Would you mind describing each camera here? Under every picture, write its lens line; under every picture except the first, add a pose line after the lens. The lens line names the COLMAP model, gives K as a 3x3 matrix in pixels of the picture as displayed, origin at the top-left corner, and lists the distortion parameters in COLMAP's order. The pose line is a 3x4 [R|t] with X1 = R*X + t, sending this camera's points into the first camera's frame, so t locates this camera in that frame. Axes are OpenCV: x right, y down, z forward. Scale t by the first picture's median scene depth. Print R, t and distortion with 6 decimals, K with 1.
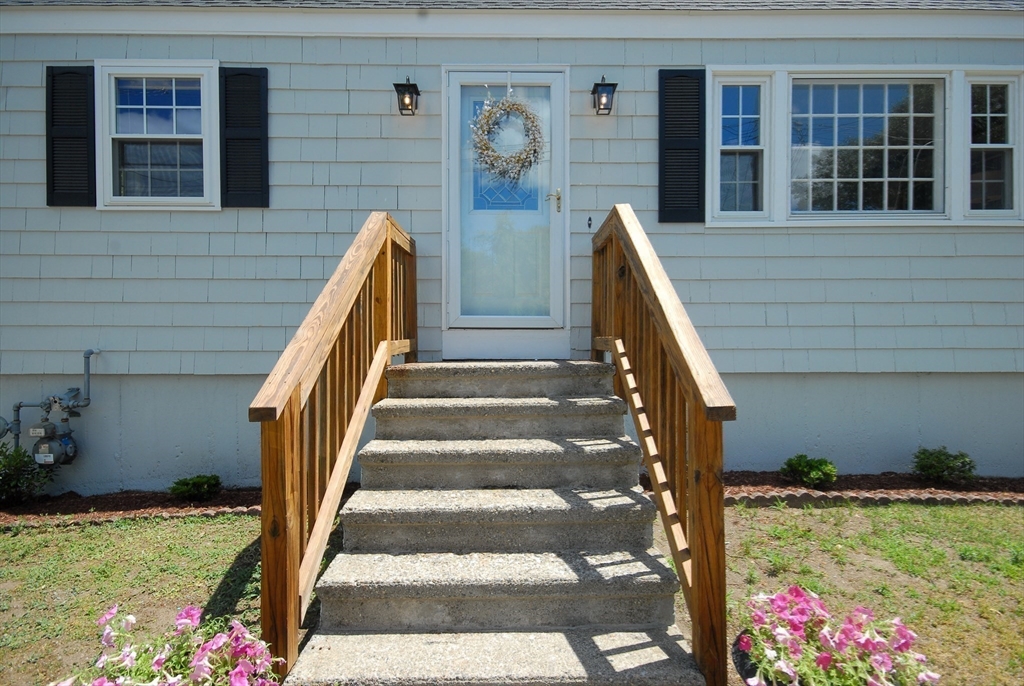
lens RADIAL K [[540.6, 0, 512.2], [0, 540.6, 343.1], [0, 0, 1]] dist [0.010710, -0.000172]
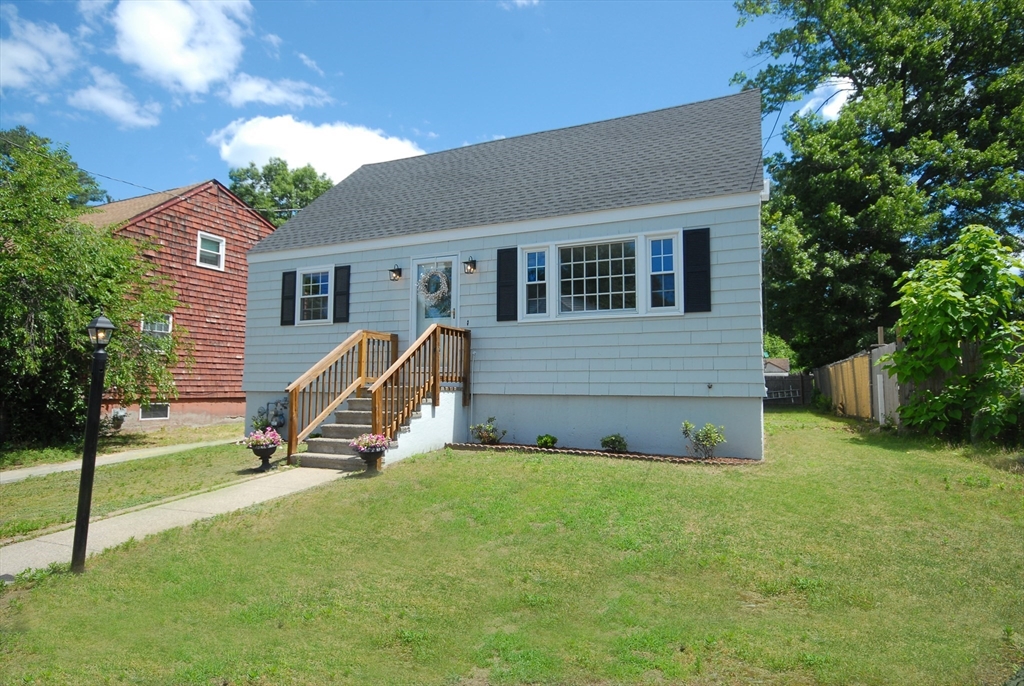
lens RADIAL K [[582.6, 0, 505.1], [0, 582.6, 343.1], [0, 0, 1]] dist [-0.002891, 0.002612]
pose [[0.903410, -0.025407, -0.428025, 1.300737], [-0.011748, 0.996401, -0.083942, 0.049345], [0.428618, 0.080863, 0.899860, -1.029235]]
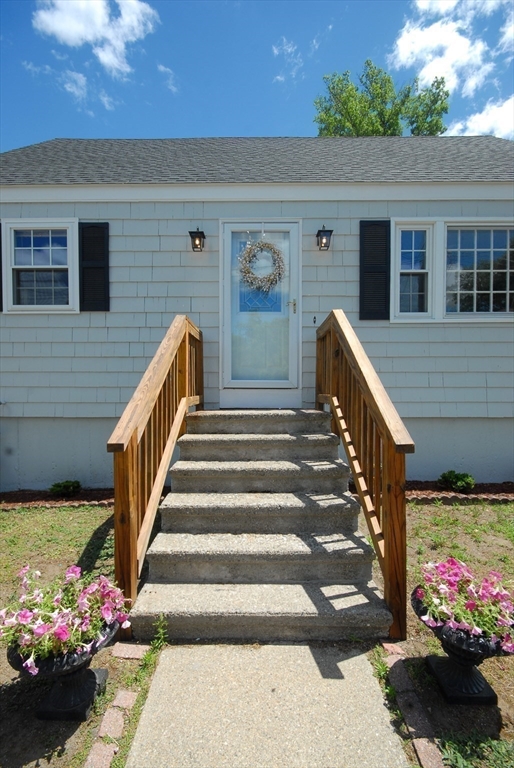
lens RADIAL K [[350.7, 0, 251.6], [0, 350.7, 399.2], [0, 0, 1]] dist [-0.004944, 0.000541]
pose [[0.999746, 0.002017, -0.022456, -0.014450], [-0.001689, 0.999892, 0.014608, -0.010982], [0.022483, -0.014567, 0.999641, -0.008675]]
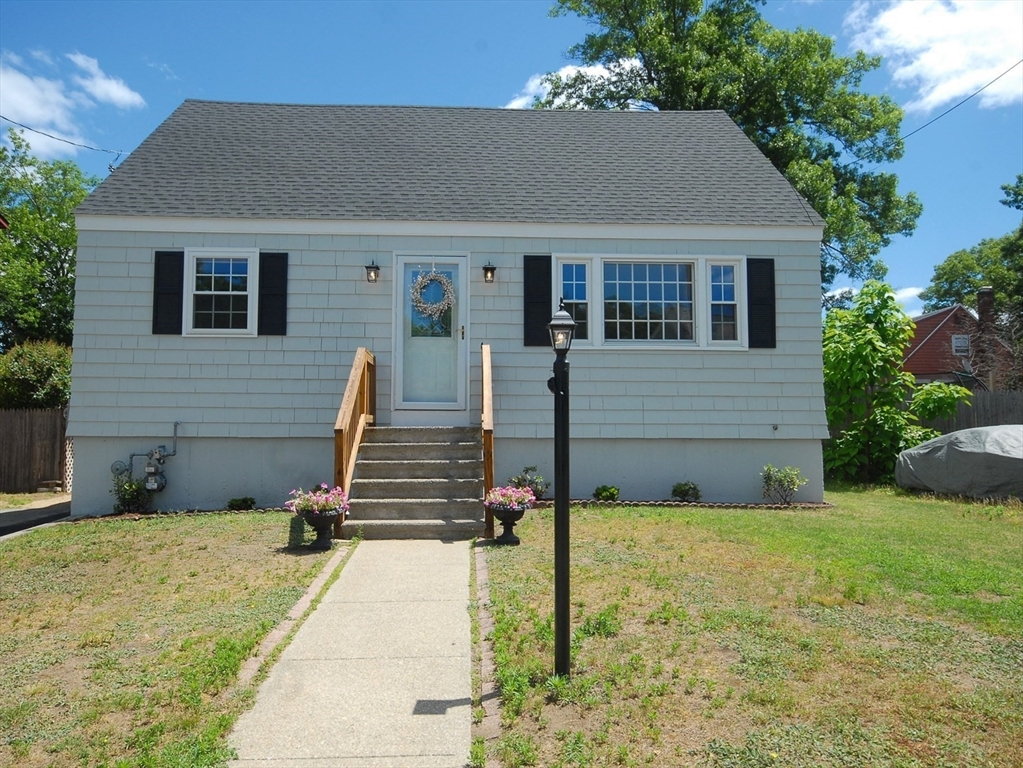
lens RADIAL K [[746.3, 0, 493.6], [0, 746.3, 394.4], [0, 0, 1]] dist [0.000565, -0.002006]
pose [[0.999508, 0.006542, 0.030683, 0.113742], [-0.004363, 0.997497, -0.070574, 0.087125], [-0.031068, 0.070406, 0.997035, -1.297587]]
